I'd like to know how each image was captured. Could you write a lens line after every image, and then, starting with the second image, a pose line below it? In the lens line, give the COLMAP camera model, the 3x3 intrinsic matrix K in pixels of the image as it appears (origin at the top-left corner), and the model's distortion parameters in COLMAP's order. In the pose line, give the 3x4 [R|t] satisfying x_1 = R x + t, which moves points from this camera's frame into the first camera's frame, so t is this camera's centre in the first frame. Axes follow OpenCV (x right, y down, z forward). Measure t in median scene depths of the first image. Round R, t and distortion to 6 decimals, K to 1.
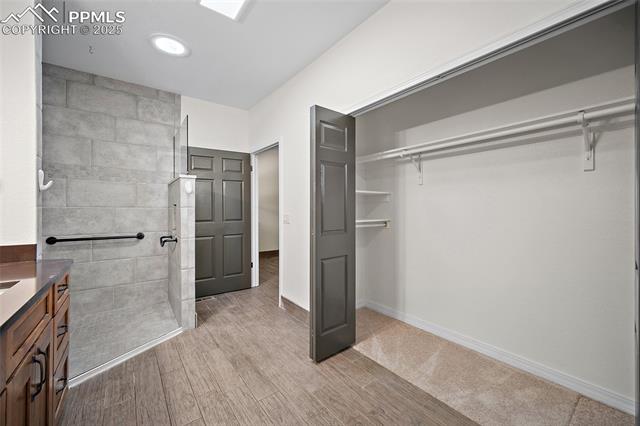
lens RADIAL K [[254.1, 0, 329.5], [0, 254.1, 213.4], [0, 0, 1]] dist [-0.000383, -0.000203]
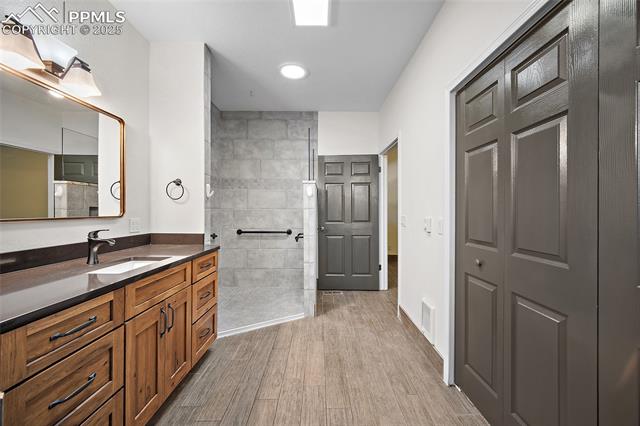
lens RADIAL K [[254.1, 0, 329.5], [0, 254.1, 213.4], [0, 0, 1]] dist [-0.000383, -0.000203]
pose [[0.797882, 0.008255, -0.602757, 0.181261], [-0.011670, 0.999930, -0.001753, -0.002531], [0.602700, 0.008433, 0.797923, 0.133510]]
